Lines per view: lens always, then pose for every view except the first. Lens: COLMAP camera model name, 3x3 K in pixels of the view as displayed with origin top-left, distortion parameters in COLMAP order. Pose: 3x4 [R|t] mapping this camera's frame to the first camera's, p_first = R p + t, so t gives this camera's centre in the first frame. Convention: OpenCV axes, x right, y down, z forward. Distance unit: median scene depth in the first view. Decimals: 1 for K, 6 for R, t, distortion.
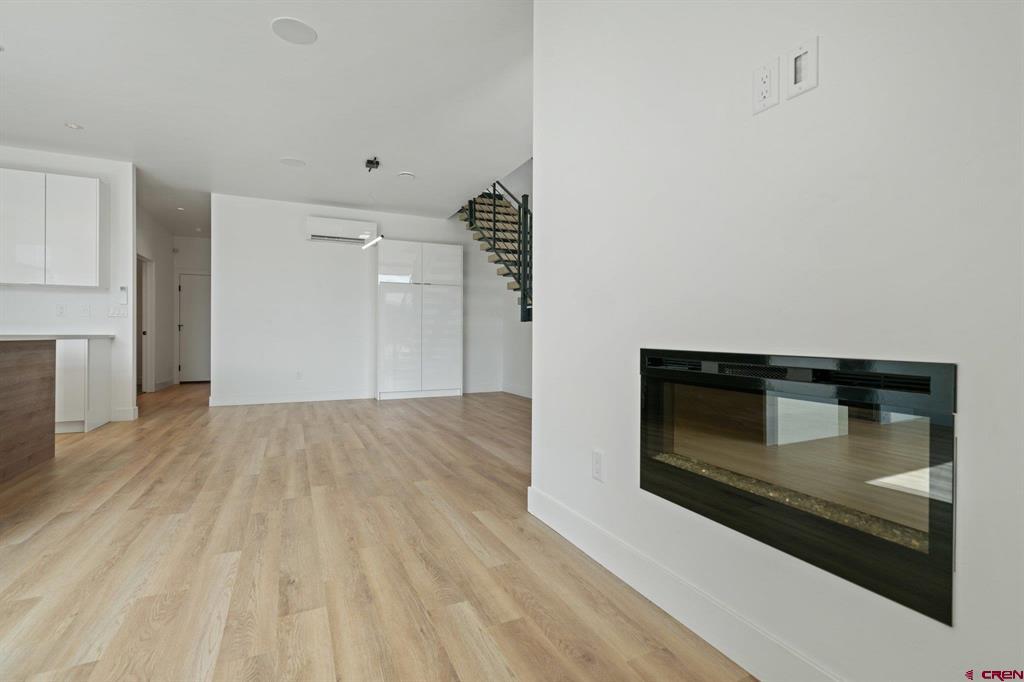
lens RADIAL K [[467.8, 0, 507.0], [0, 467.8, 331.4], [0, 0, 1]] dist [-0.002618, 0.000459]
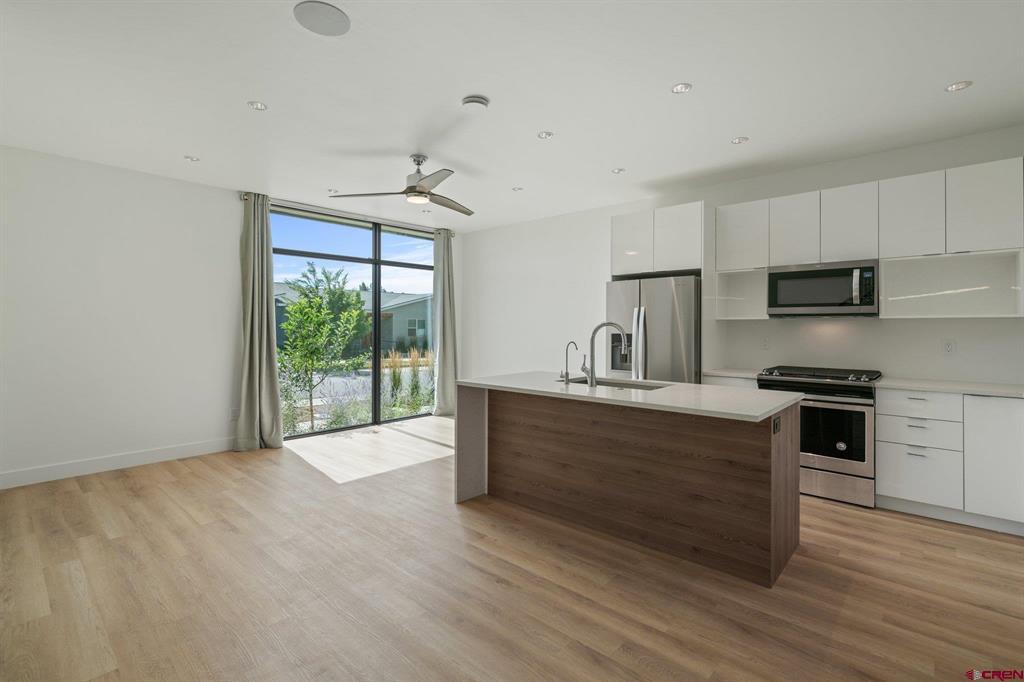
lens RADIAL K [[474.3, 0, 515.9], [0, 474.3, 322.0], [0, 0, 1]] dist [-0.002333, 0.000743]
pose [[-0.919930, -0.010108, -0.391952, -0.450658], [-0.002141, 0.999782, -0.020760, -0.125992], [0.392077, -0.018259, -0.919751, 1.859940]]
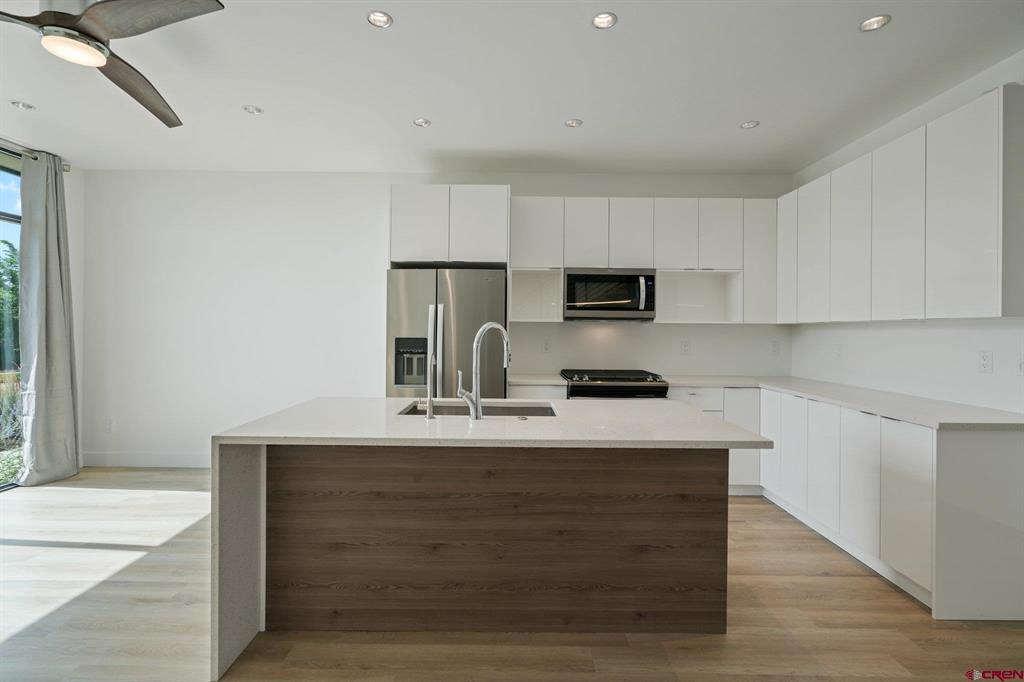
lens RADIAL K [[467.8, 0, 507.0], [0, 467.8, 331.4], [0, 0, 1]] dist [-0.002618, 0.000459]
pose [[-0.425081, -0.004314, -0.905145, -0.404892], [-0.001274, 0.999991, -0.004167, -0.132613], [0.905154, -0.000618, -0.425082, 1.248554]]
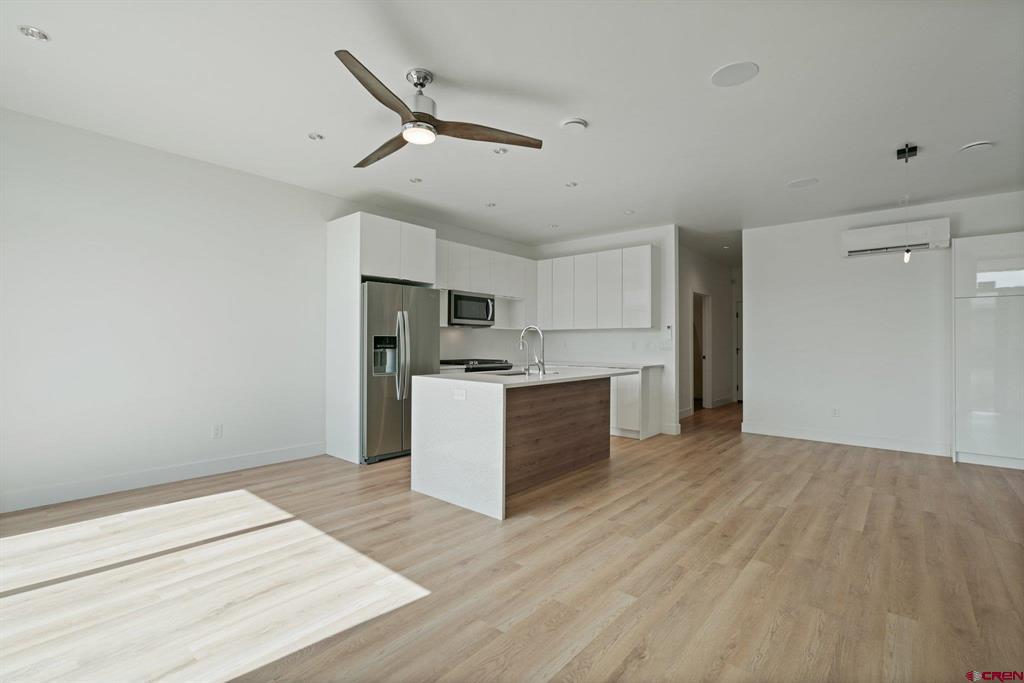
lens RADIAL K [[460.6, 0, 507.8], [0, 460.6, 342.5], [0, 0, 1]] dist [-0.007733, 0.000987]
pose [[0.410284, -0.002512, -0.911954, 0.208042], [0.005099, 0.999987, -0.000461, -0.095555], [0.911944, -0.004461, 0.410291, 0.194497]]
